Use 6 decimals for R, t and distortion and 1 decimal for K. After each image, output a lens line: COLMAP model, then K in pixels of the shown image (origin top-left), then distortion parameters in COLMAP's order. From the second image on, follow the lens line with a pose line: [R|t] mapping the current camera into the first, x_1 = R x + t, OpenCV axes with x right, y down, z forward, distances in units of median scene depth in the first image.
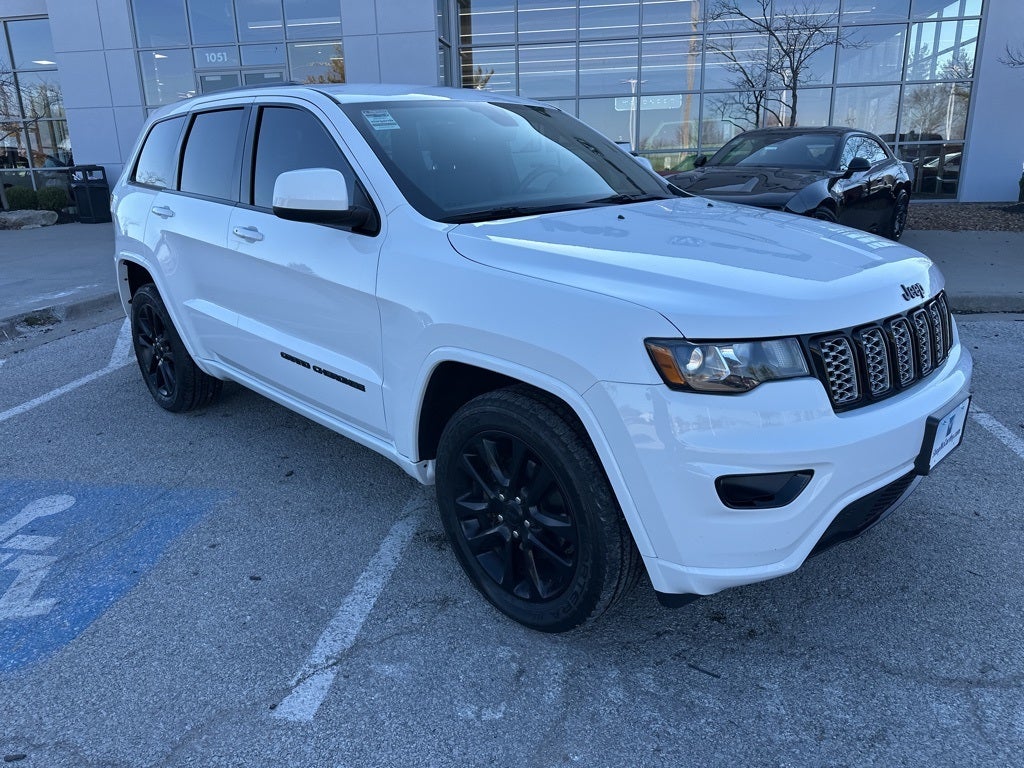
lens RADIAL K [[725.2, 0, 503.9], [0, 725.2, 382.2], [0, 0, 1]] dist [0.023946, -0.029360]
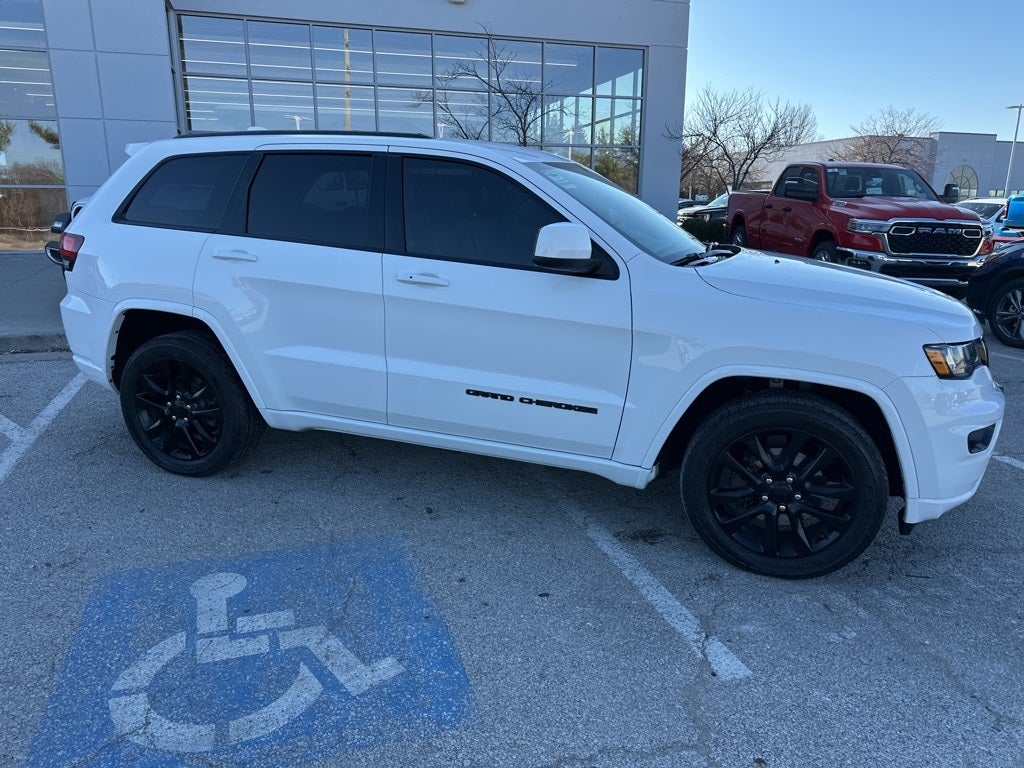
lens RADIAL K [[721.9, 0, 504.5], [0, 721.9, 381.7], [0, 0, 1]] dist [0.070744, -0.092840]
pose [[0.886649, -0.079118, 0.455625, -0.810610], [0.100773, 0.994634, -0.023390, -0.024894], [-0.451330, 0.066653, 0.889865, 0.045966]]
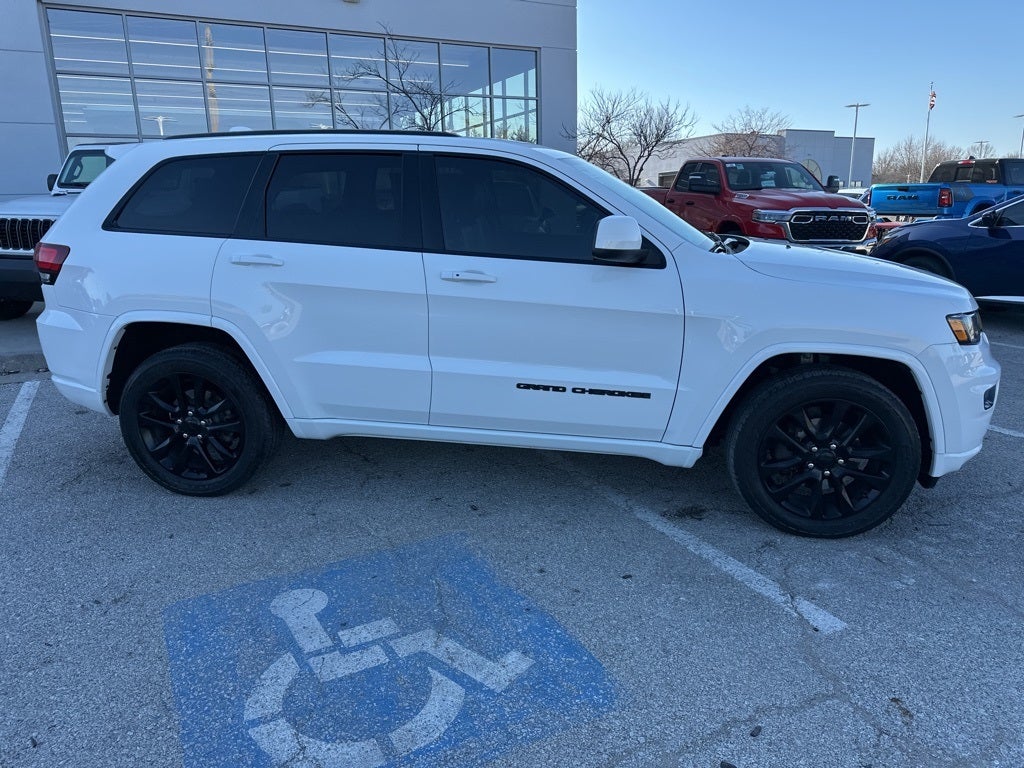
lens RADIAL K [[721.9, 0, 504.5], [0, 721.9, 381.7], [0, 0, 1]] dist [0.070744, -0.092840]
pose [[0.795336, -0.132944, 0.591411, -1.042440], [0.166913, 0.985968, -0.002830, -0.048881], [-0.582736, 0.100965, 0.806365, 0.177253]]
